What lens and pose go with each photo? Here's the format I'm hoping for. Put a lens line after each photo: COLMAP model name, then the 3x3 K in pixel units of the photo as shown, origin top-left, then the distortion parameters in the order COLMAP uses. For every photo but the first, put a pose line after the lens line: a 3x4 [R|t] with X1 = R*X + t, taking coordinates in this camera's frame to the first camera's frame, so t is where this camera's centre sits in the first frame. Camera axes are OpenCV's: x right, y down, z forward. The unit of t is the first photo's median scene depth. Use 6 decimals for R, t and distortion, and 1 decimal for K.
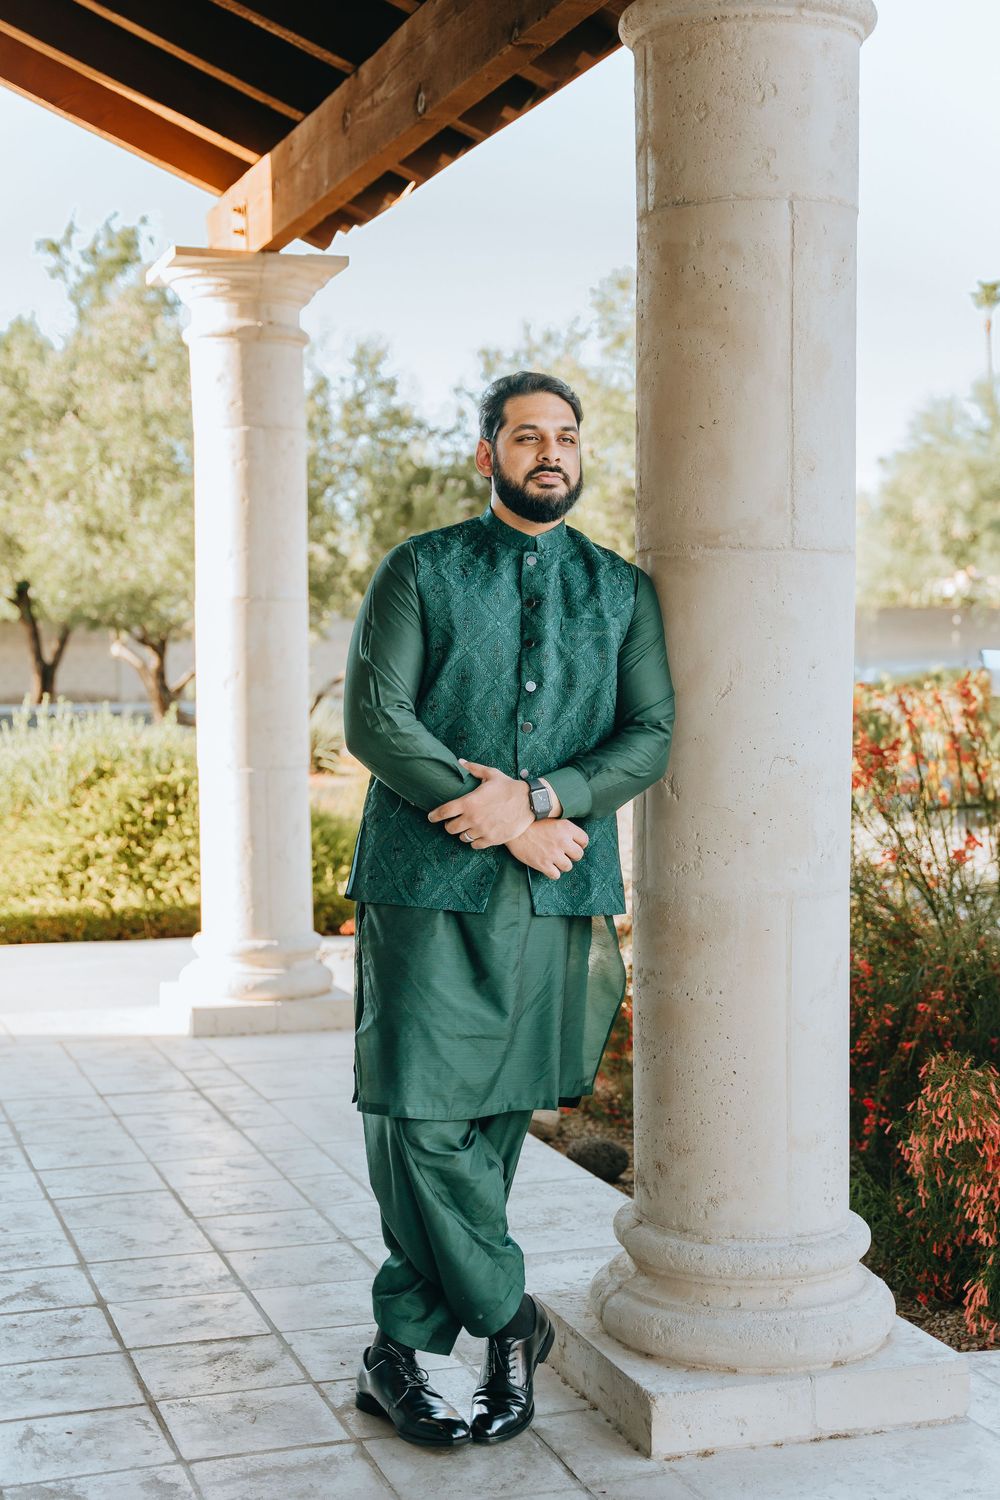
lens RADIAL K [[2205.0, 0, 502.6], [0, 2205.0, 757.7], [0, 0, 1]] dist [0.088035, 0.000000]
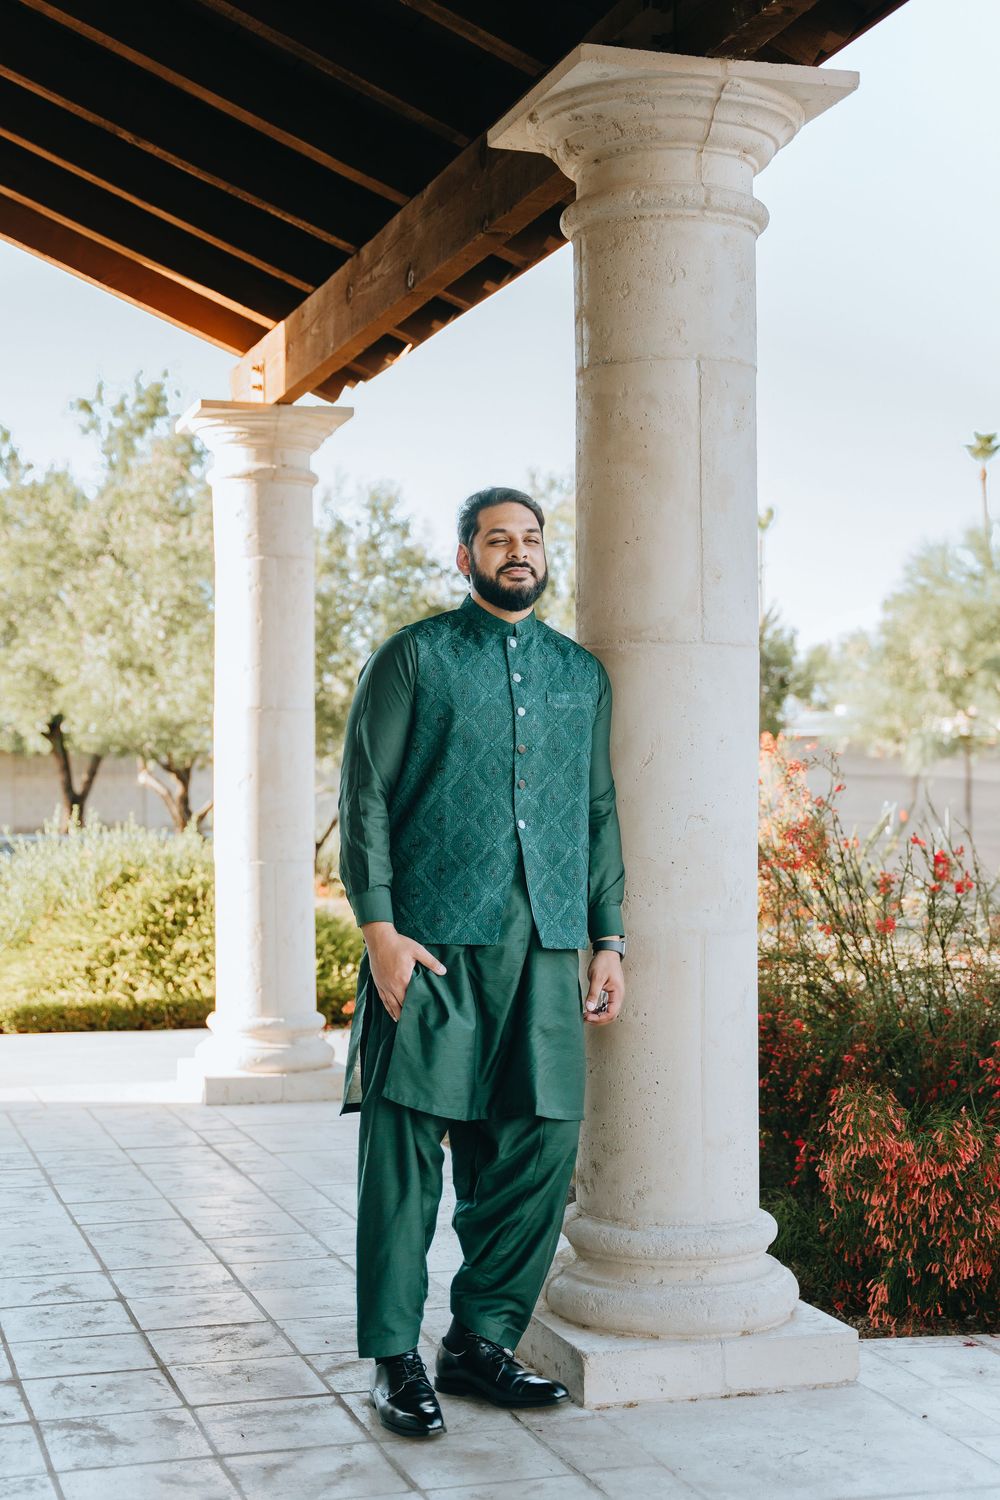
lens RADIAL K [[2157.7, 0, 477.3], [0, 2157.7, 704.9], [0, 0, 1]] dist [0.030090, 0.000000]
pose [[0.999812, 0.001089, -0.019372, 0.020568], [-0.002770, 0.996209, -0.086951, 0.027901], [0.019204, 0.086988, 0.996024, -0.113753]]
